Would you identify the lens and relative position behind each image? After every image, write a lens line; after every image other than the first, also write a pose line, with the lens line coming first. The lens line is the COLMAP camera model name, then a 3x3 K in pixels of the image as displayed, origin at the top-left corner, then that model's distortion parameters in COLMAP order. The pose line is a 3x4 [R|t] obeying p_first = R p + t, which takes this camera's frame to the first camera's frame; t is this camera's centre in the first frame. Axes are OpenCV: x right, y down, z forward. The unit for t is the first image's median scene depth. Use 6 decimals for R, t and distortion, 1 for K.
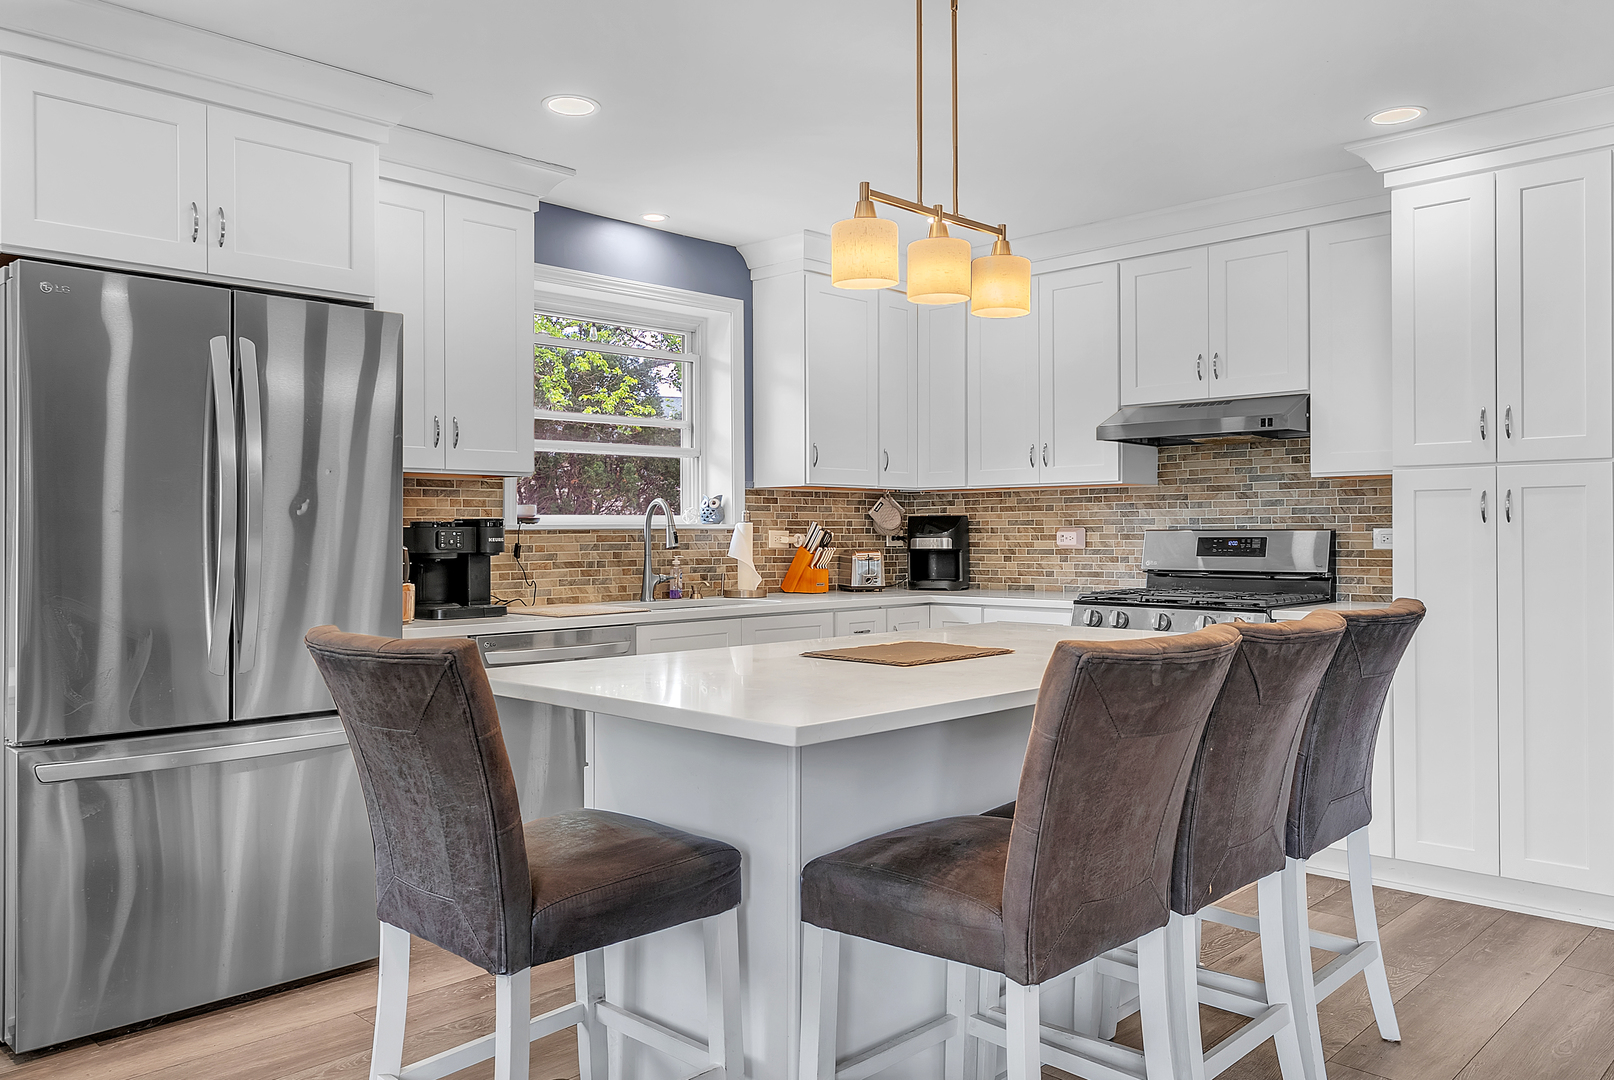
lens RADIAL K [[1210.1, 0, 807.0], [0, 1210.1, 540.0], [0, 0, 1]] dist [-0.001045, -0.001032]
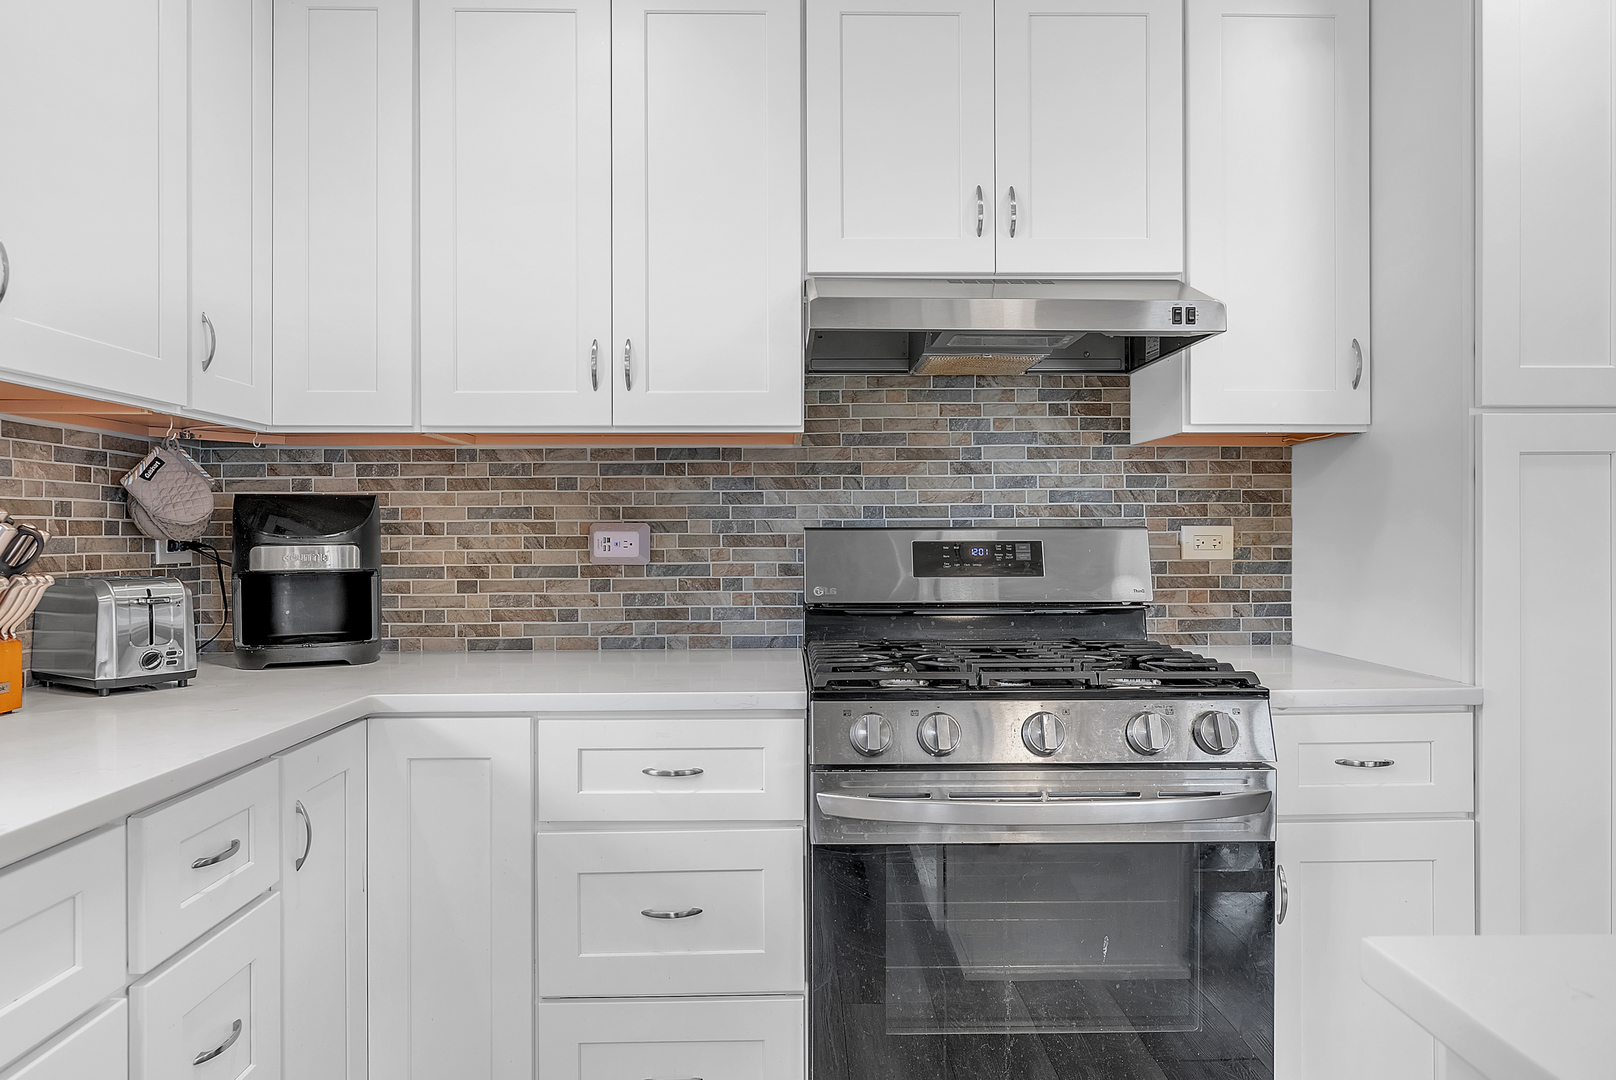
lens RADIAL K [[1020.6, 0, 808.0], [0, 1020.6, 540.0], [0, 0, 1]] dist [0.000166, 0.000755]
pose [[0.706284, -0.002659, 0.707923, -0.029558], [0.004572, 0.999989, -0.000805, -0.002510], [-0.707914, 0.003805, 0.706289, 0.649523]]
